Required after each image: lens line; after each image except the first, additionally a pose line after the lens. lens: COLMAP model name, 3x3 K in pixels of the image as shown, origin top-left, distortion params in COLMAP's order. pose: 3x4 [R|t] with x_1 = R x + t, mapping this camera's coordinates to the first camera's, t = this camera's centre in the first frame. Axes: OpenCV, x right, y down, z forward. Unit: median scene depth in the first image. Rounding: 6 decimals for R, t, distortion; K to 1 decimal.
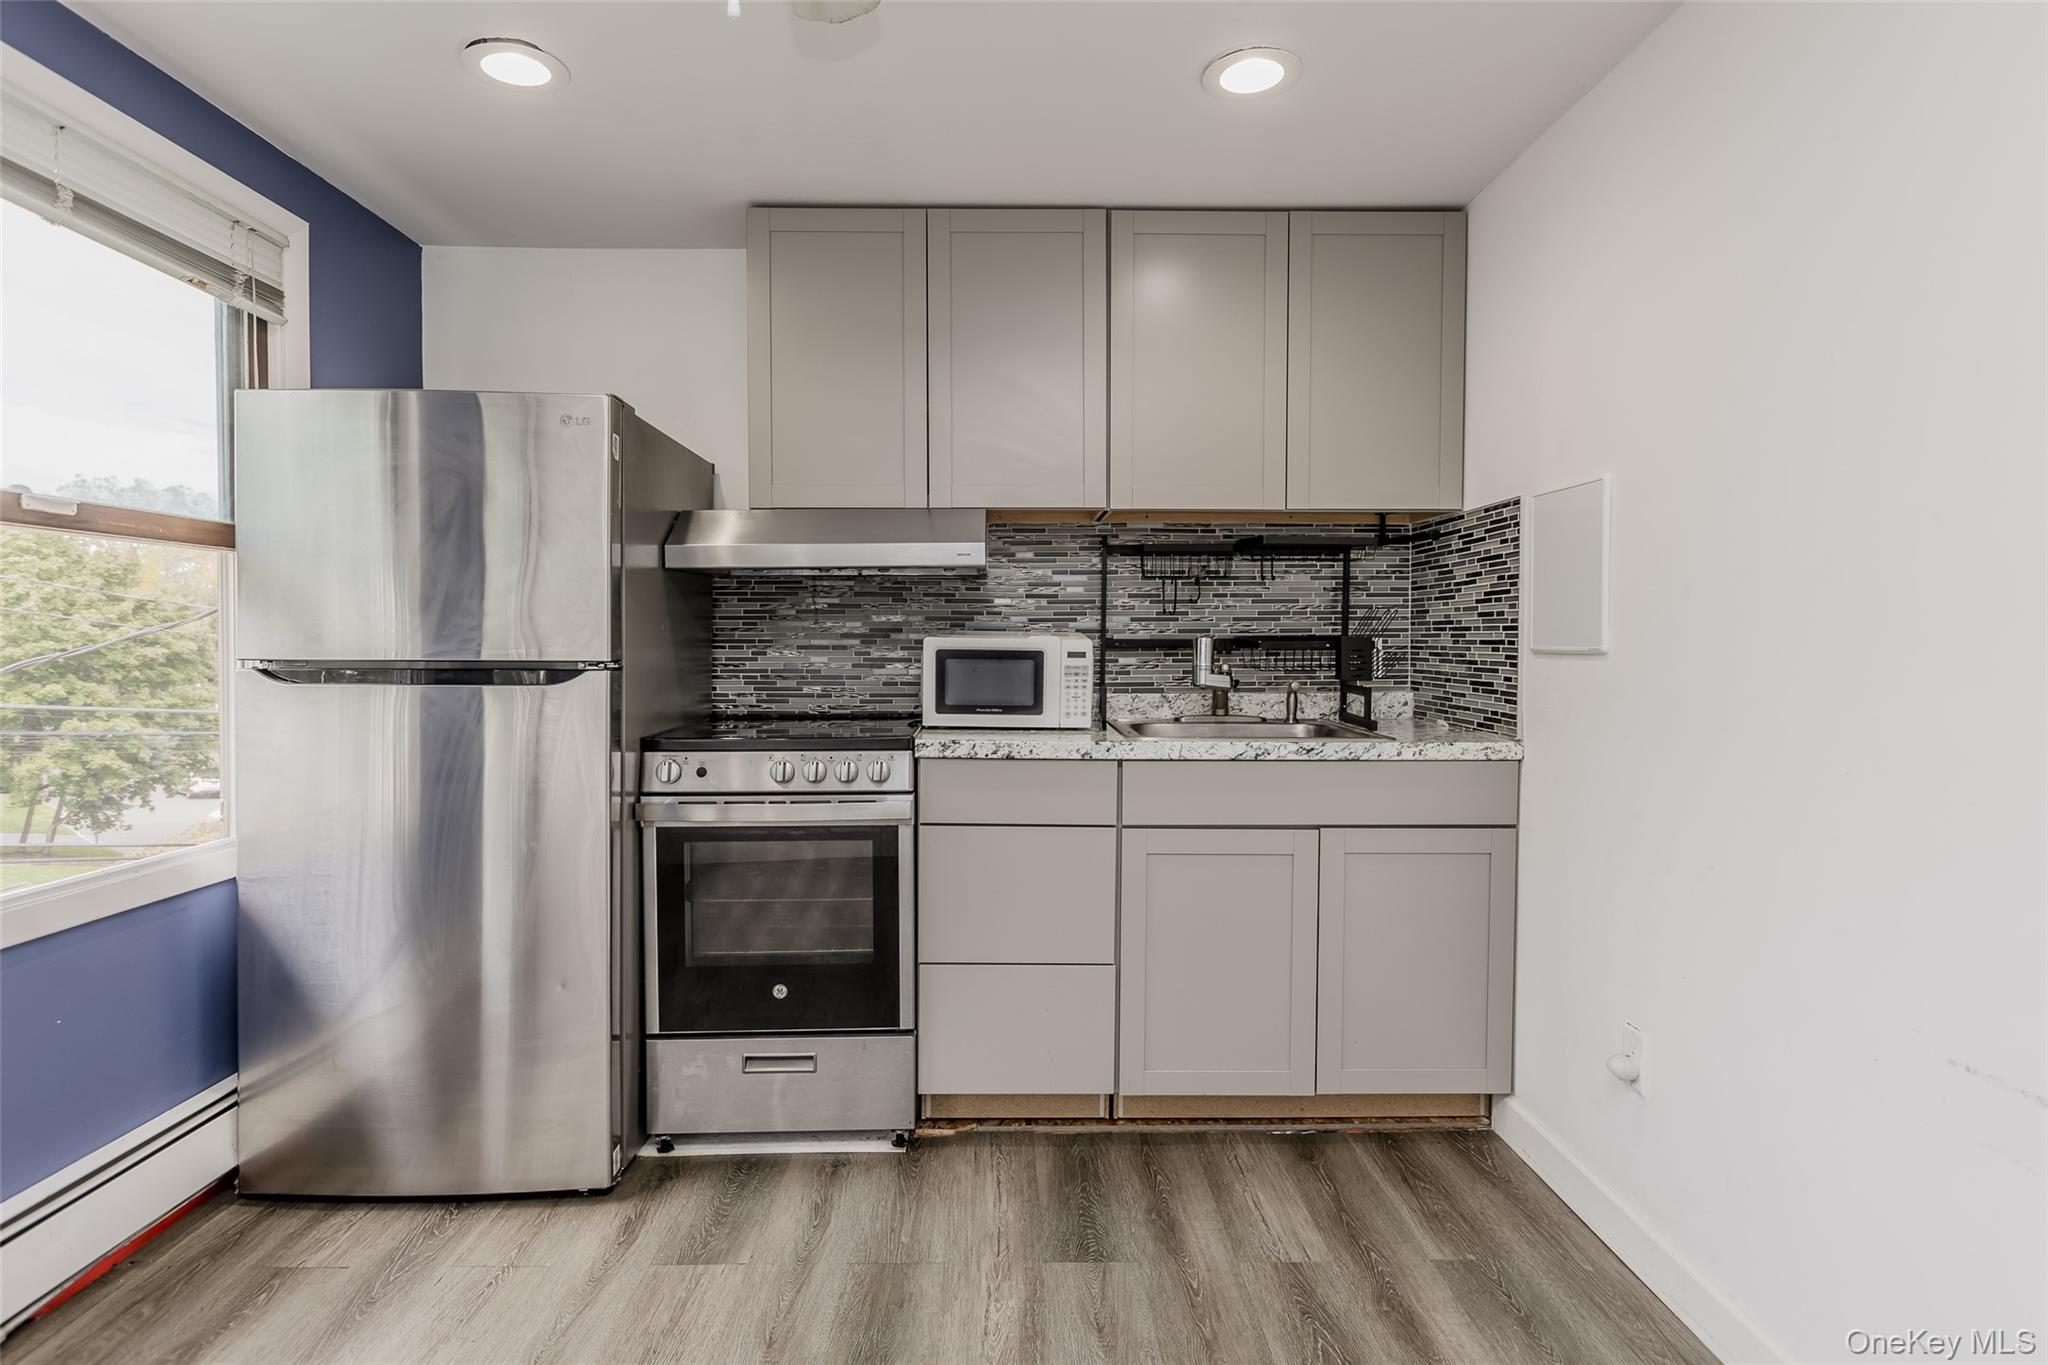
lens RADIAL K [[1019.4, 0, 1025.3], [0, 1019.4, 661.9], [0, 0, 1]] dist [0.002194, -0.007183]
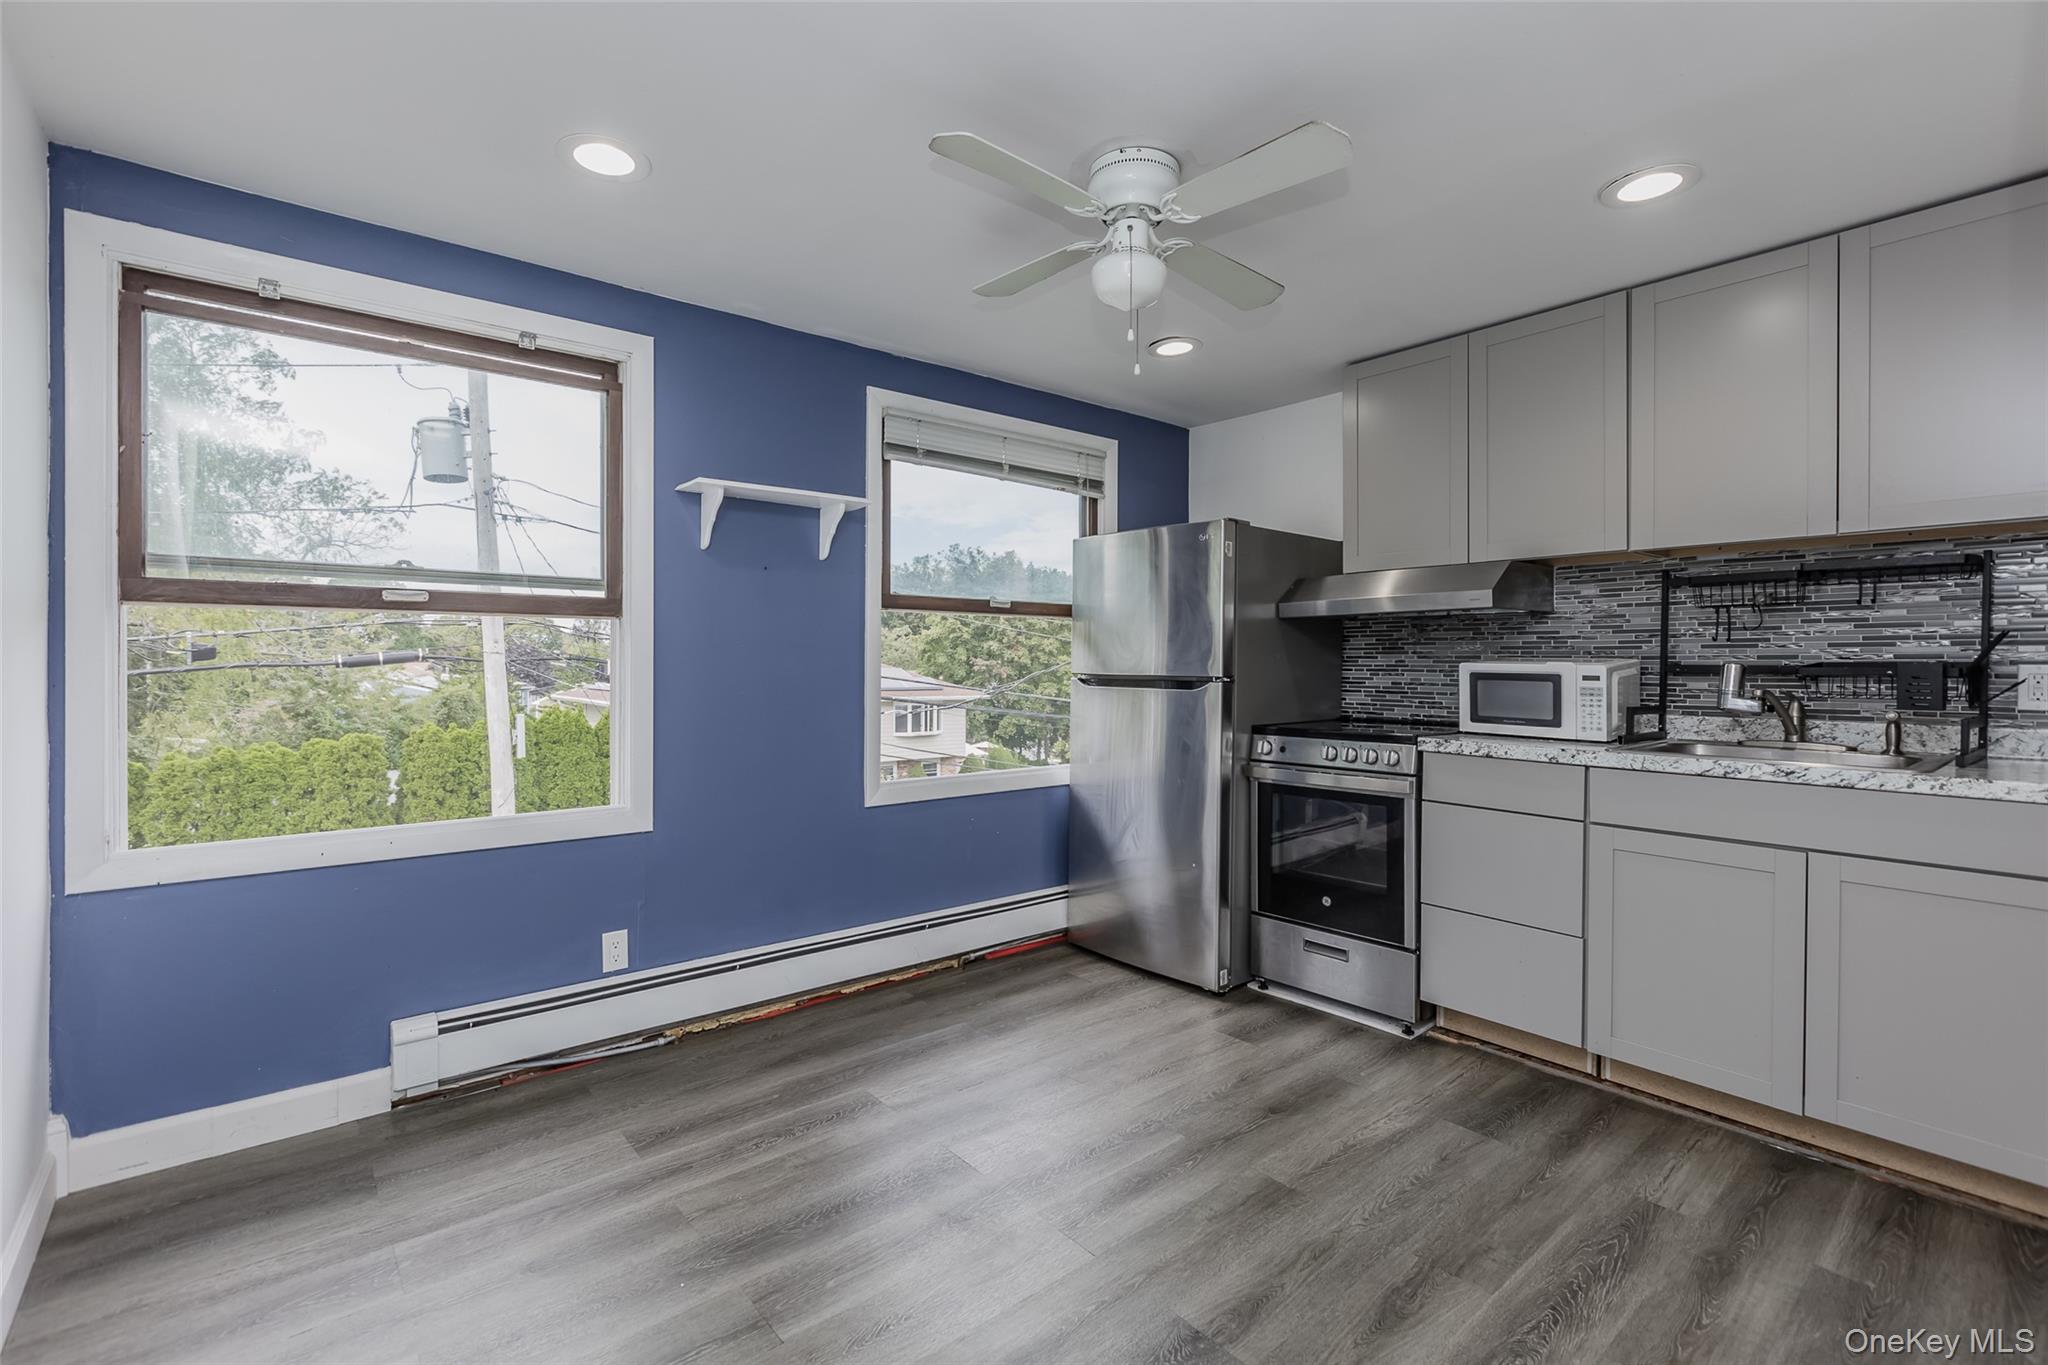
lens RADIAL K [[914.9, 0, 1020.8], [0, 914.9, 666.7], [0, 0, 1]] dist [0.000653, -0.000142]
pose [[0.625806, 0.004718, -0.779964, 0.502846], [-0.019873, 0.999754, -0.009897, 0.003721], [0.779725, 0.021694, 0.625746, -0.182899]]
